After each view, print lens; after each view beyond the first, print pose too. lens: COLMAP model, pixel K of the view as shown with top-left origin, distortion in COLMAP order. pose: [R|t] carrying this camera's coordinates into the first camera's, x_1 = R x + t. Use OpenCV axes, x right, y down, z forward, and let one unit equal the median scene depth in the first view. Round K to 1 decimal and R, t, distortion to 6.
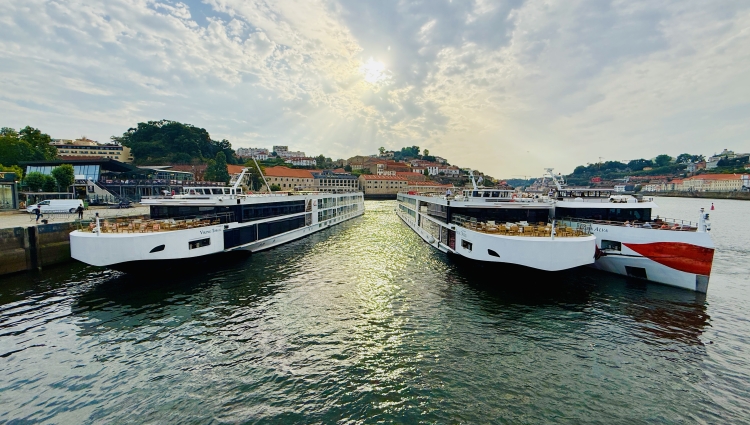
lens RADIAL K [[614.3, 0, 375.0], [0, 614.3, 212.5], [0, 0, 1]] dist [0.136318, -0.286501]
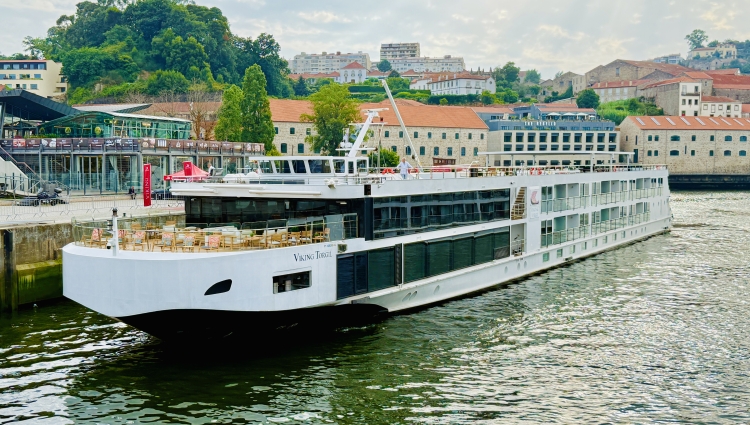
lens RADIAL K [[928.2, 0, 375.0], [0, 928.2, 212.5], [0, 0, 1]] dist [0.128145, 0.008802]
pose [[0.886509, 0.026561, -0.461948, 0.091892], [-0.019085, 0.999600, 0.020849, -0.017628], [0.462318, -0.009667, 0.886662, 0.486317]]
